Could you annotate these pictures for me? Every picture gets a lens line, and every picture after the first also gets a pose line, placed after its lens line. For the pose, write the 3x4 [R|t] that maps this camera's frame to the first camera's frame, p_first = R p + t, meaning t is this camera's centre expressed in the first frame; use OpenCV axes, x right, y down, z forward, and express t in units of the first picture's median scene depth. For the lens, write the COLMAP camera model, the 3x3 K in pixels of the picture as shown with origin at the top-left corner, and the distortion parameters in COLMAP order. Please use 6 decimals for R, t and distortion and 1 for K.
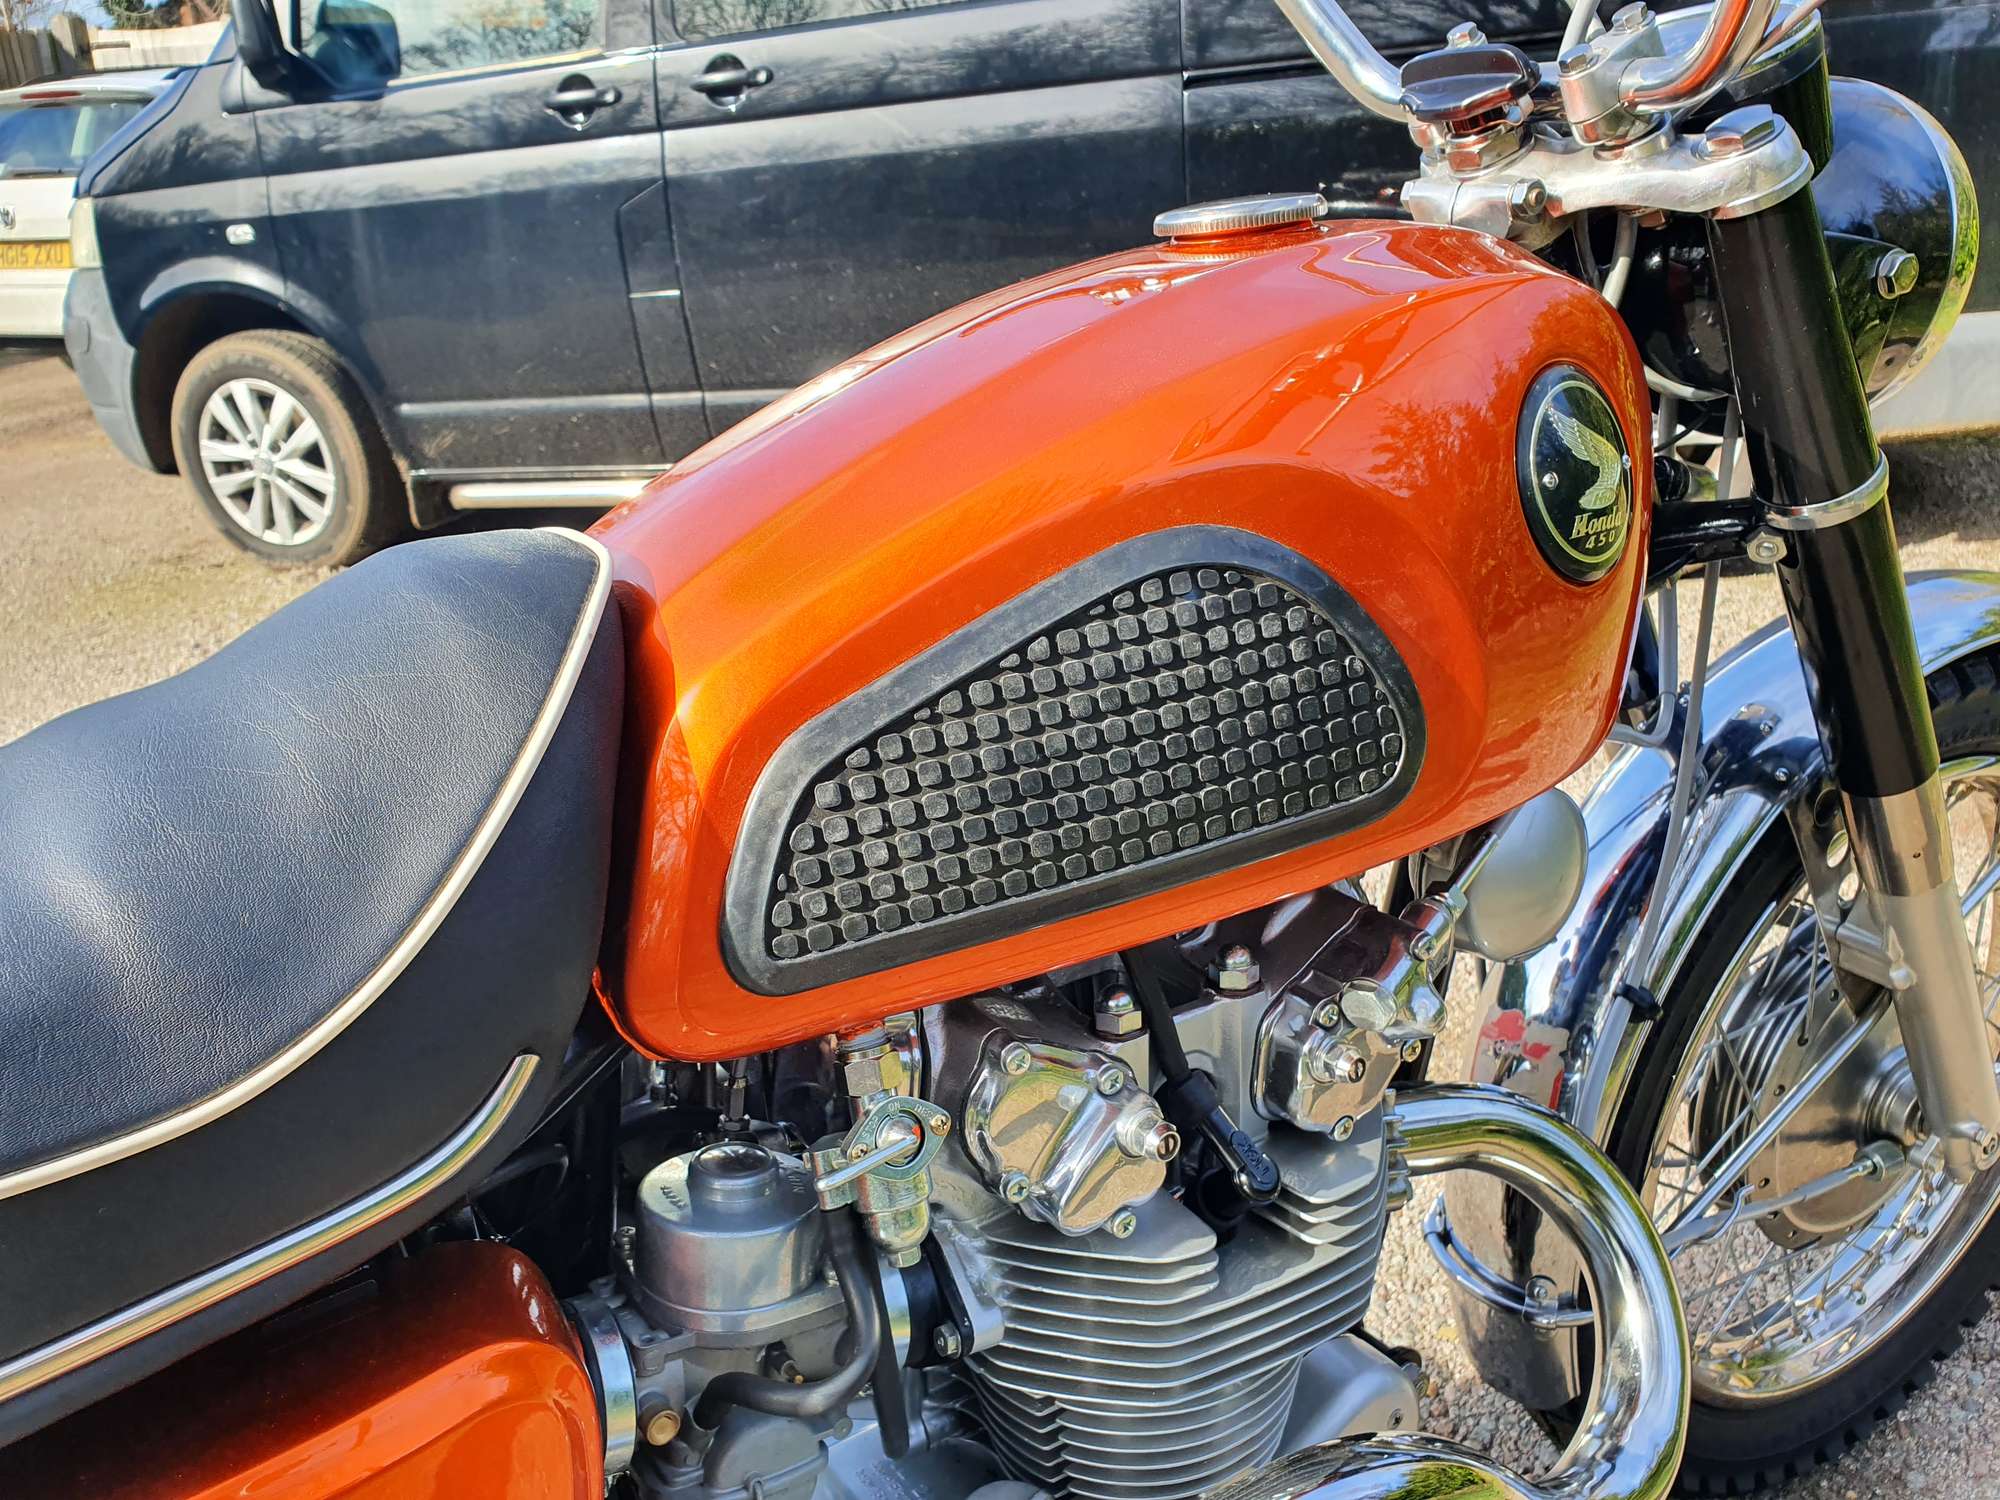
lens RADIAL K [[1574.8, 0, 1000.0], [0, 1574.8, 750.0], [0, 0, 1]] dist [0.065276, -0.006328]
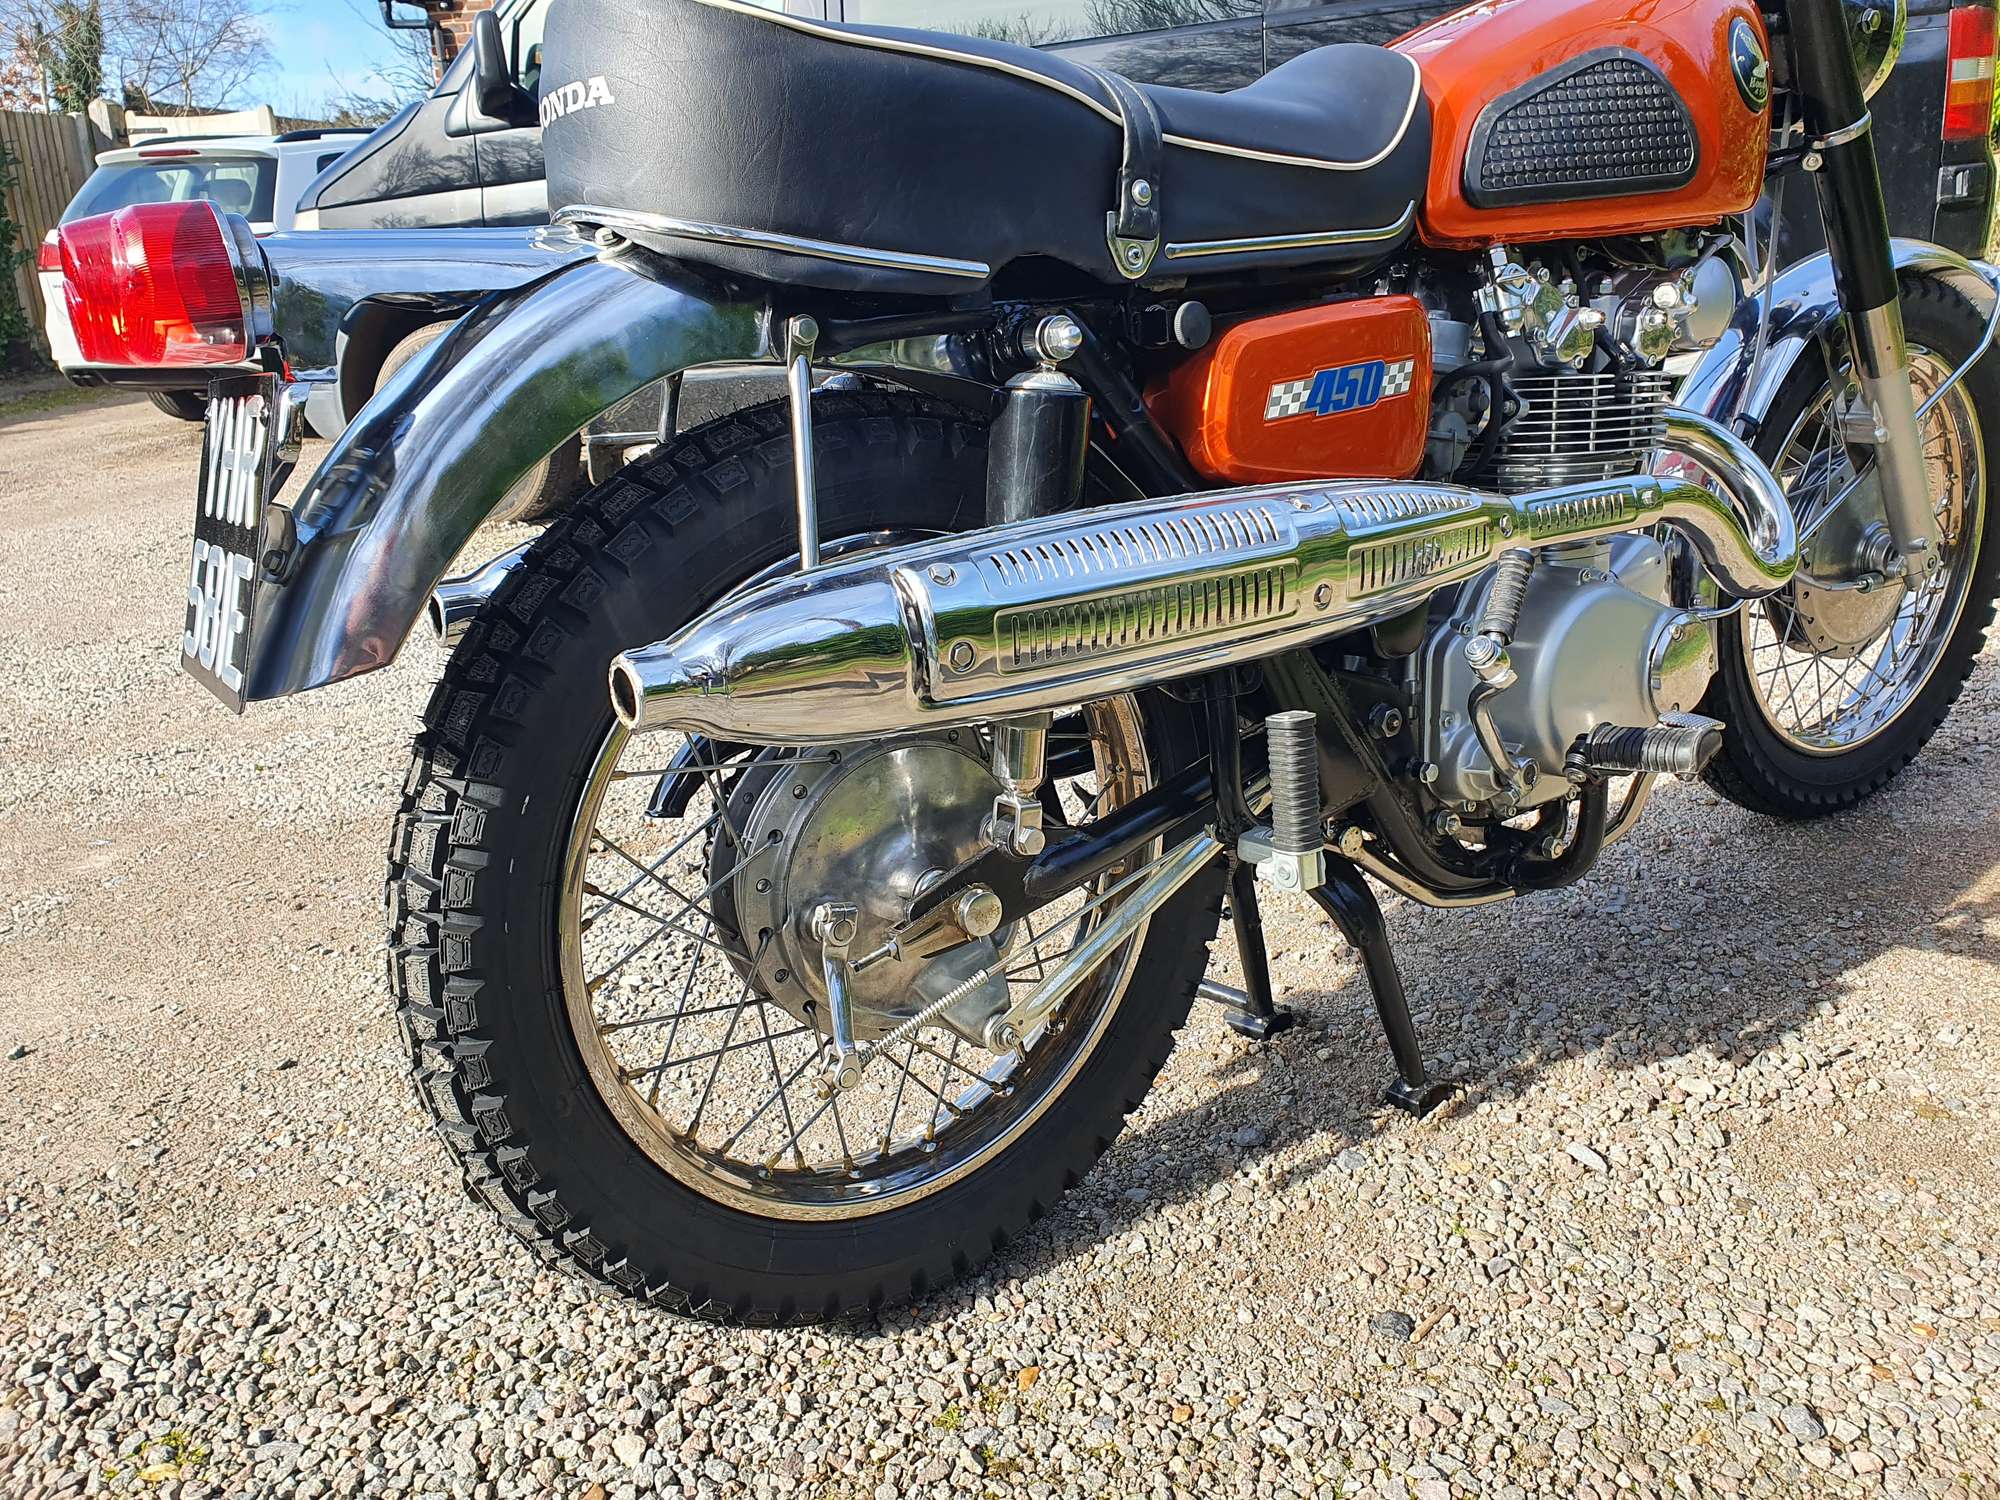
lens RADIAL K [[1574.8, 0, 1000.0], [0, 1574.8, 750.0], [0, 0, 1]] dist [0.065276, -0.006328]
pose [[0.999185, 0.001286, 0.040335, -0.847418], [0.001309, 0.997933, -0.064255, 0.999798], [-0.040334, 0.064256, 0.997118, -1.279467]]
